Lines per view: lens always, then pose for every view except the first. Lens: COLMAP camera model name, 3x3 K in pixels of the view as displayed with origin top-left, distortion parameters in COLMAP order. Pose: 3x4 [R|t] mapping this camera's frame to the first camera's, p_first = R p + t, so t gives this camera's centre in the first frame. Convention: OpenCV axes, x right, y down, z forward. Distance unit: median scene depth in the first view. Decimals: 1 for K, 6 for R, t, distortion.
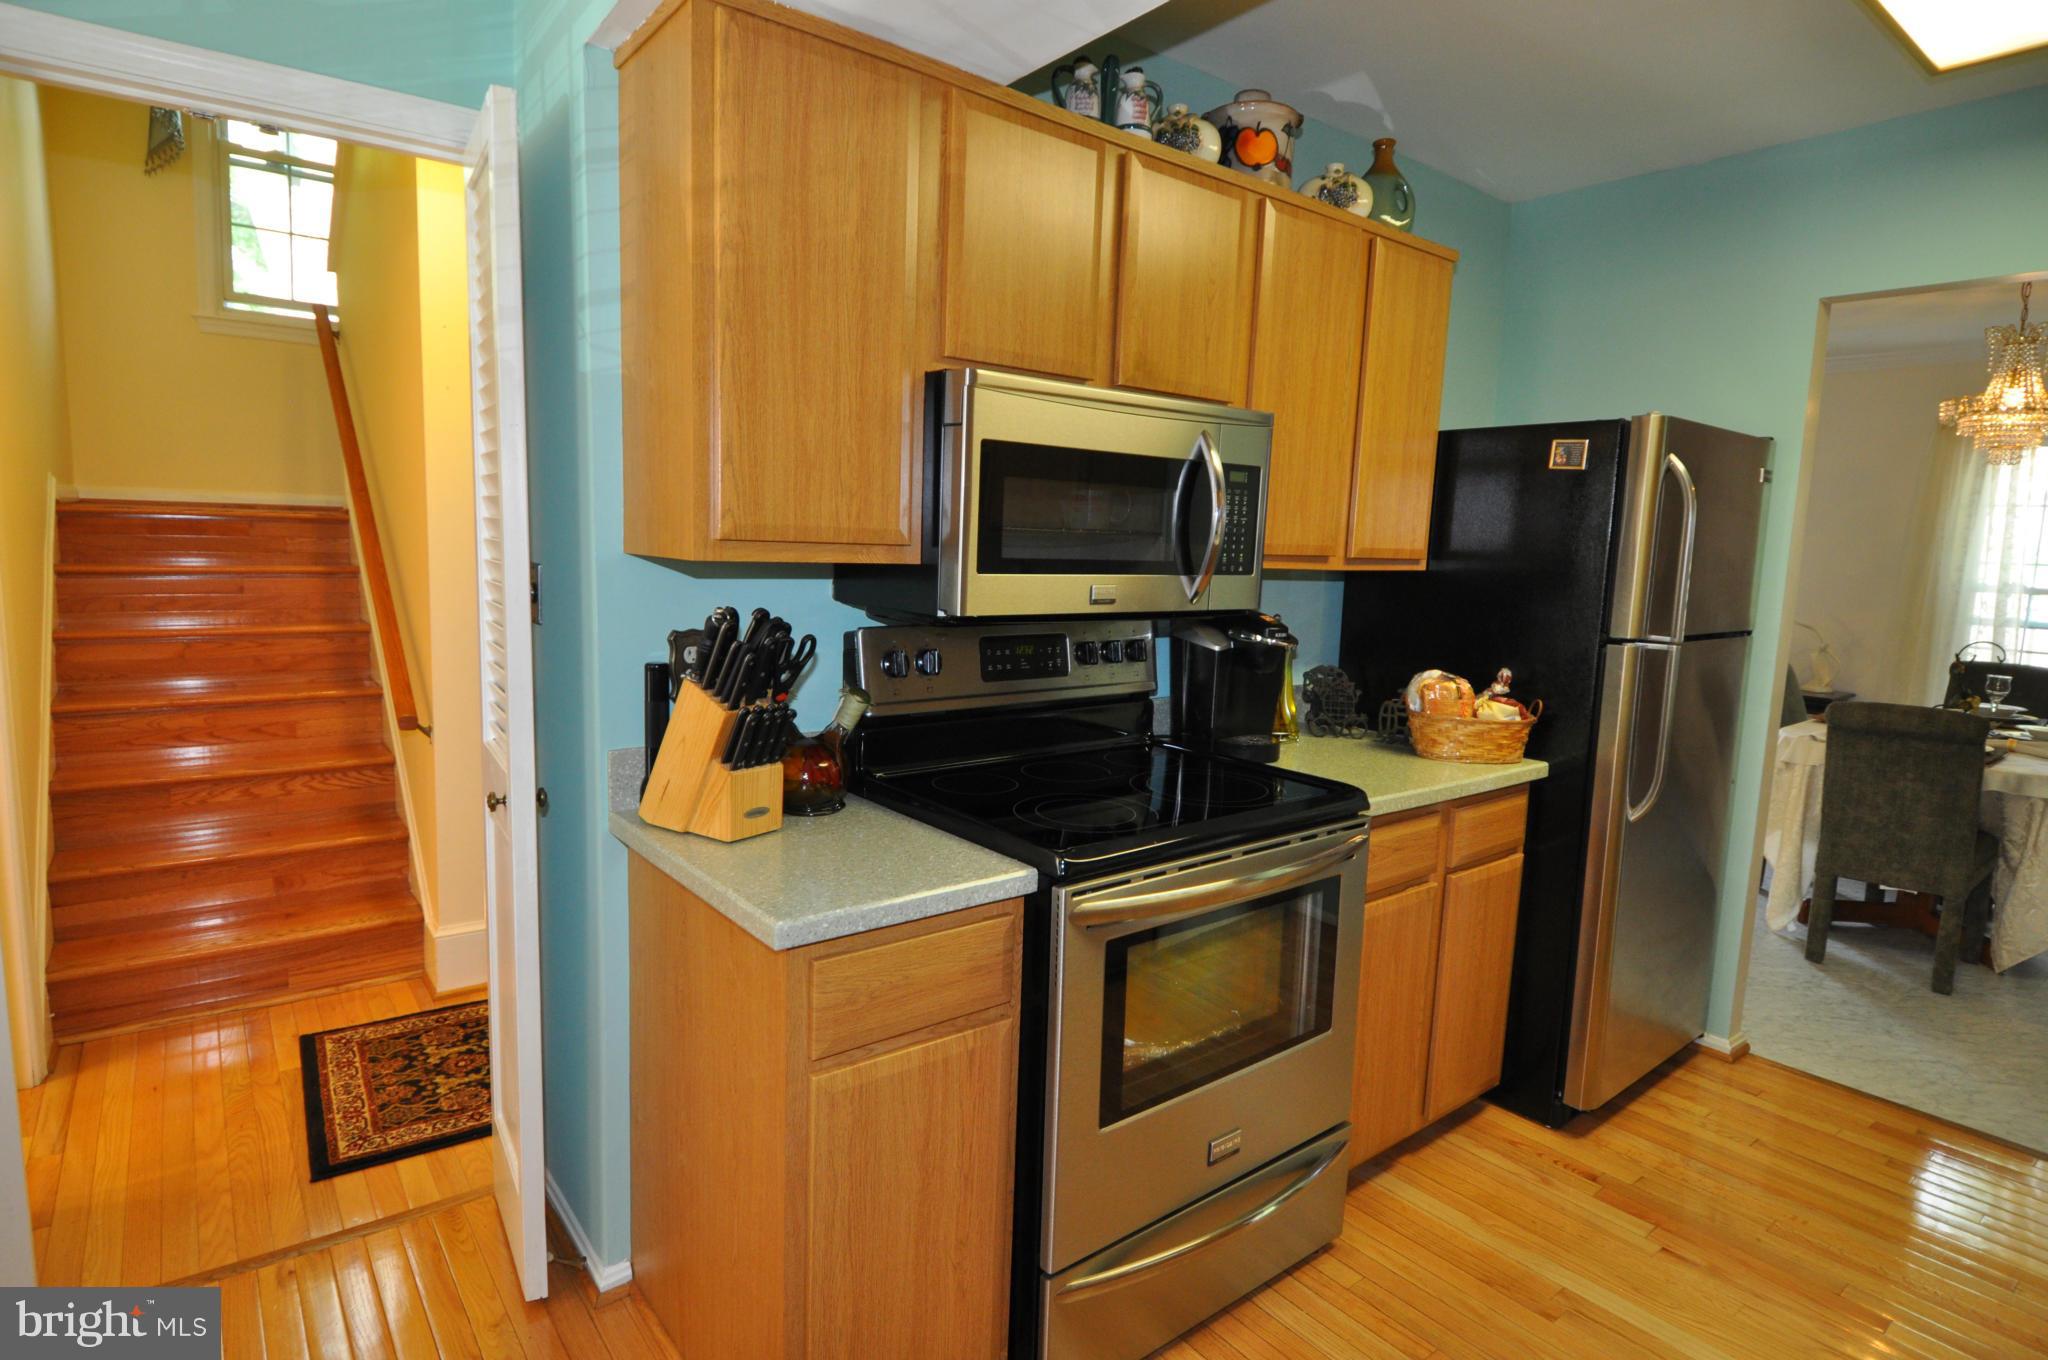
lens RADIAL K [[1073.4, 0, 1014.9], [0, 1073.4, 678.1], [0, 0, 1]] dist [0.023447, -0.032681]
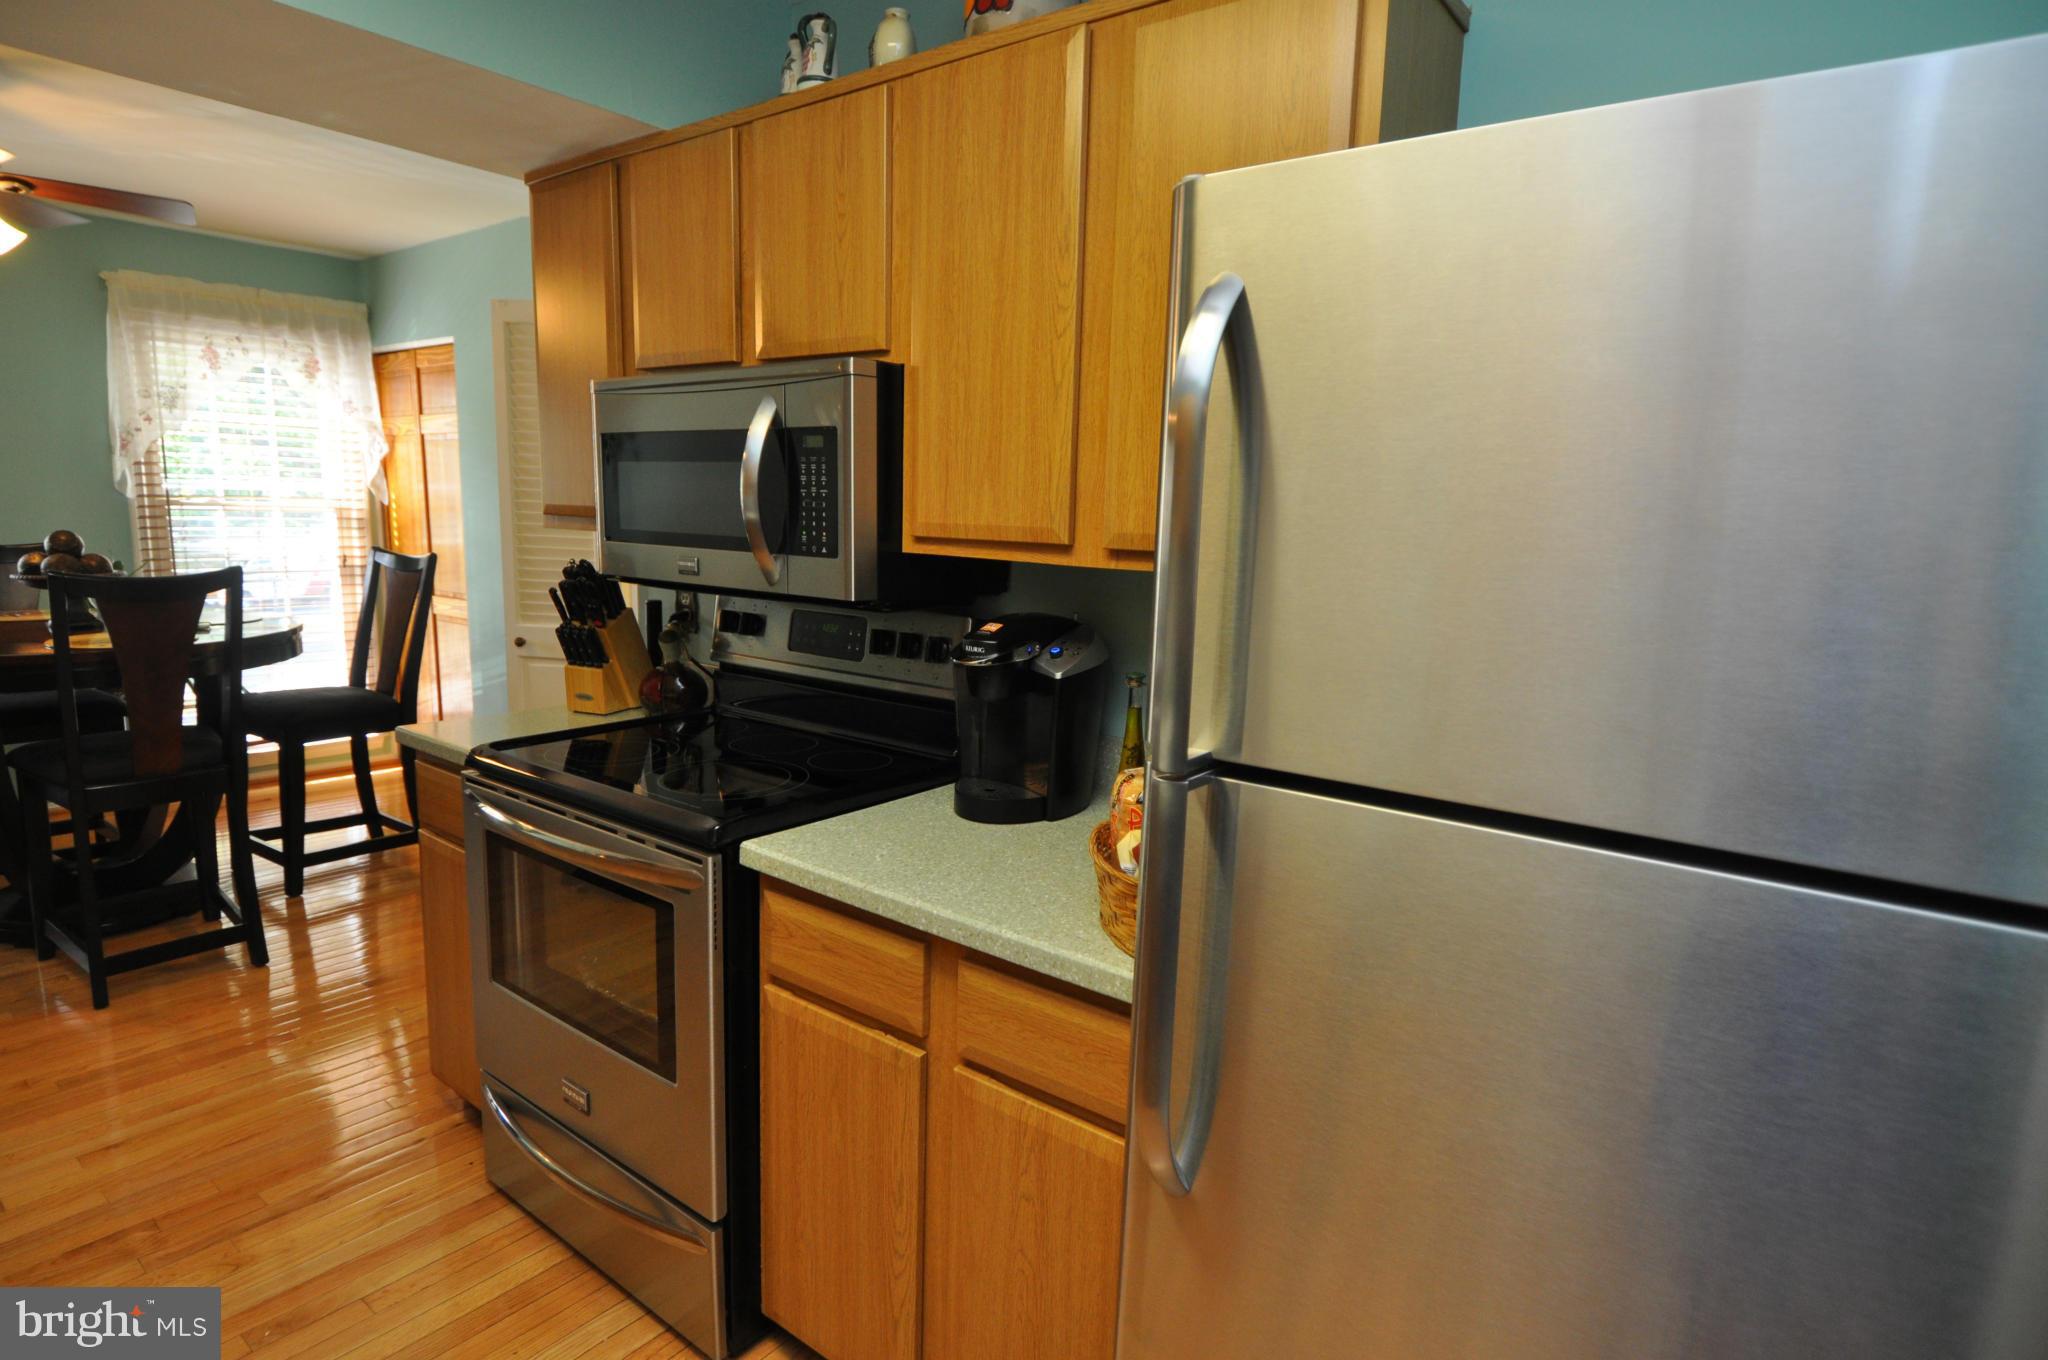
lens RADIAL K [[1073.4, 0, 1014.9], [0, 1073.4, 678.1], [0, 0, 1]] dist [0.023447, -0.032681]
pose [[0.237757, 0.127012, -0.962985, 0.928596], [-0.146252, 0.984792, 0.093780, -0.089982], [0.960251, 0.118541, 0.252717, 0.816944]]
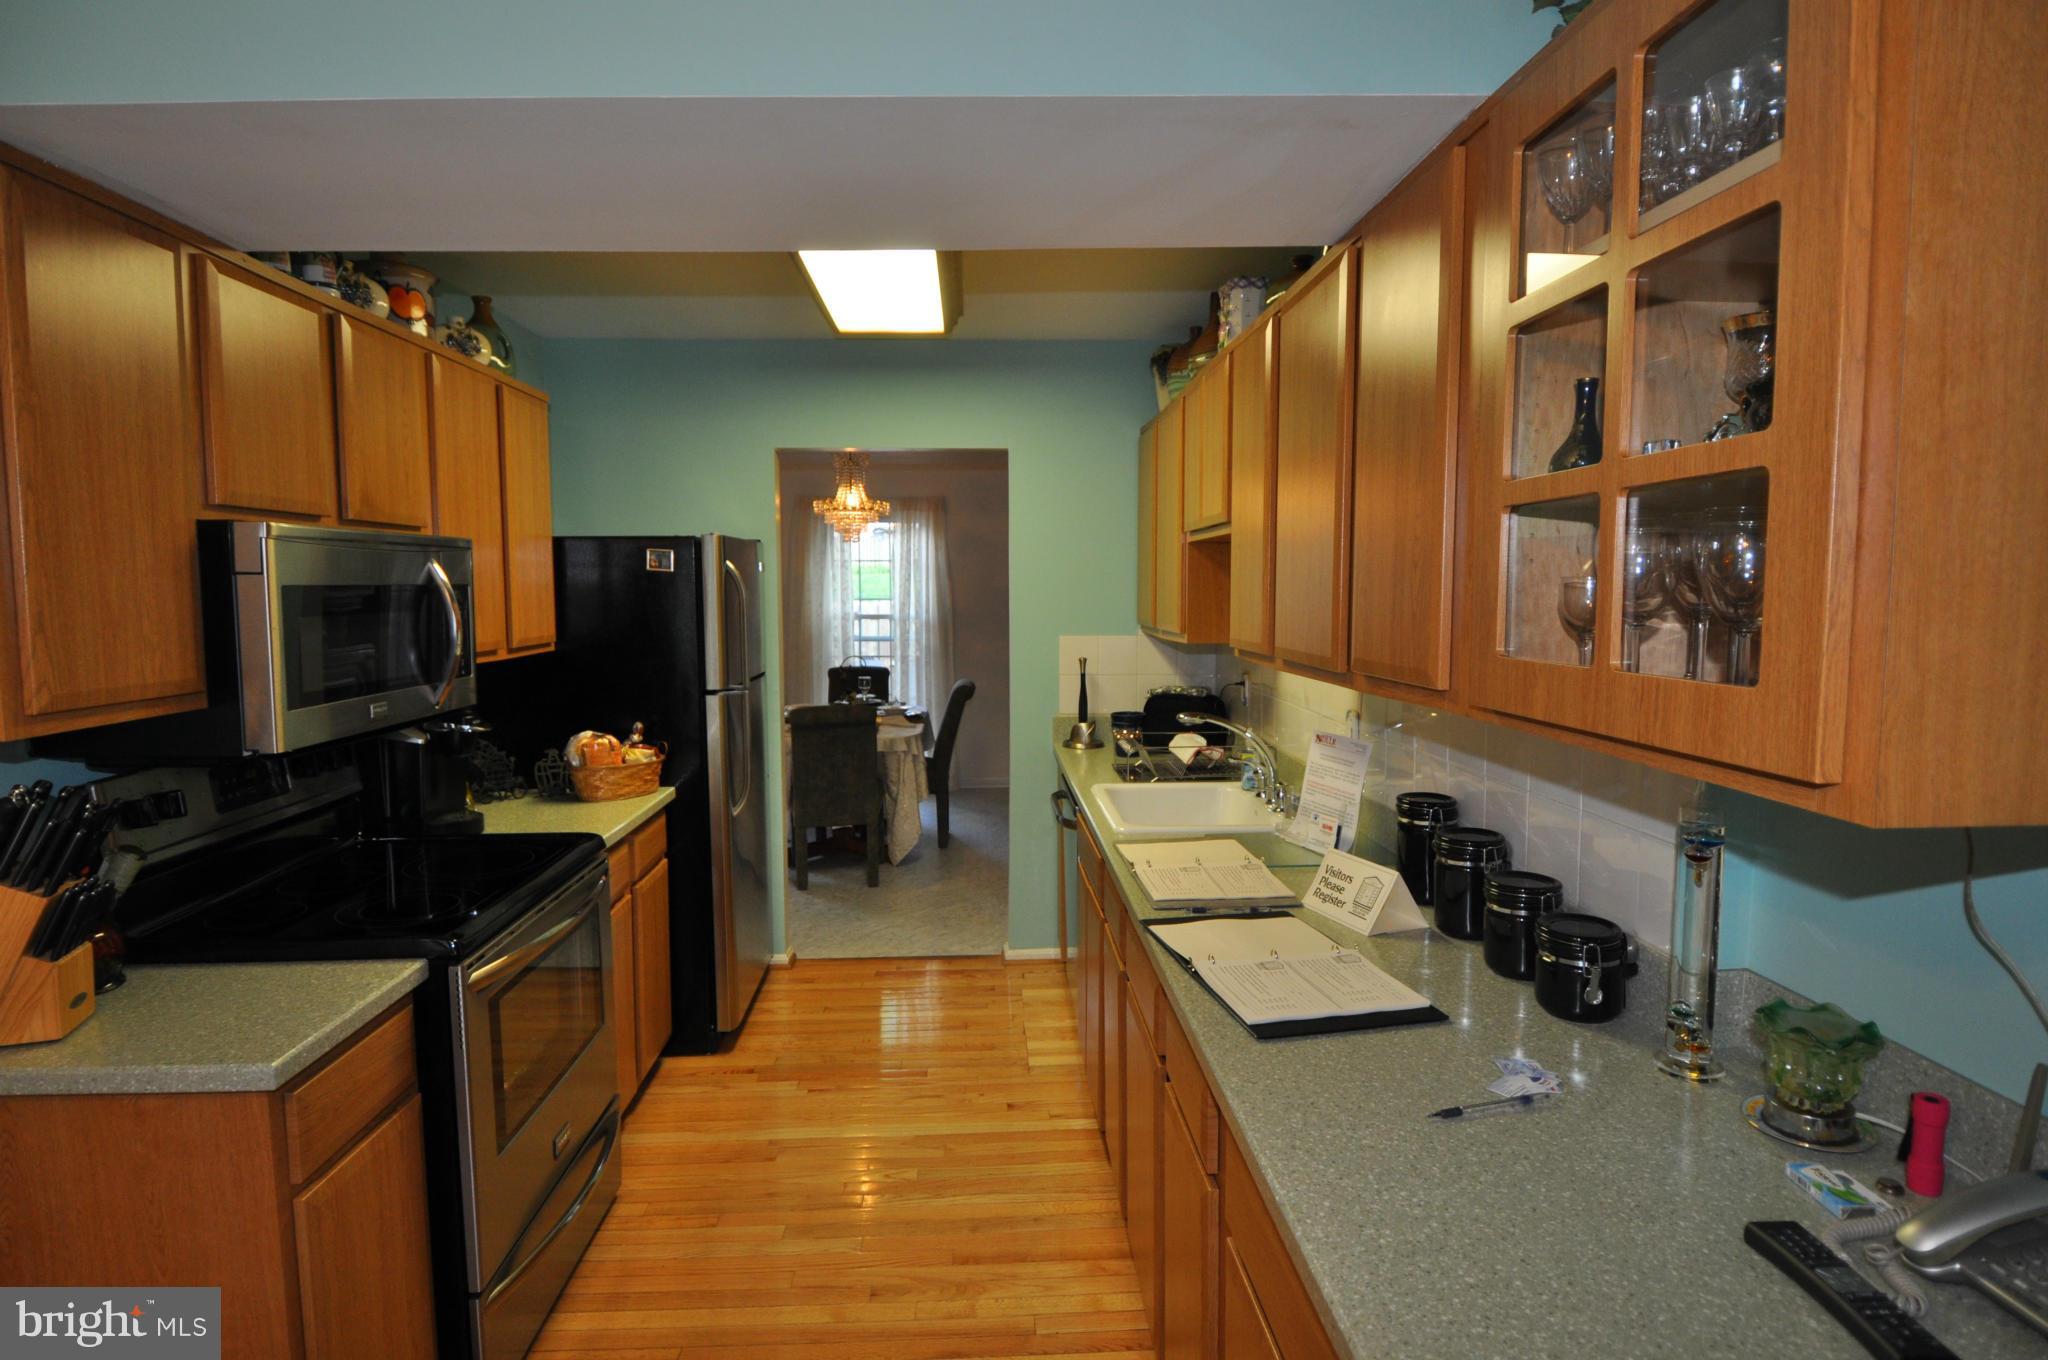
lens RADIAL K [[1073.4, 0, 1014.9], [0, 1073.4, 678.1], [0, 0, 1]] dist [0.023447, -0.032681]
pose [[0.579176, -0.107869, 0.808034, -0.332646], [0.128900, 0.990855, 0.039884, -0.055539], [-0.804947, 0.081056, 0.587784, -0.142140]]
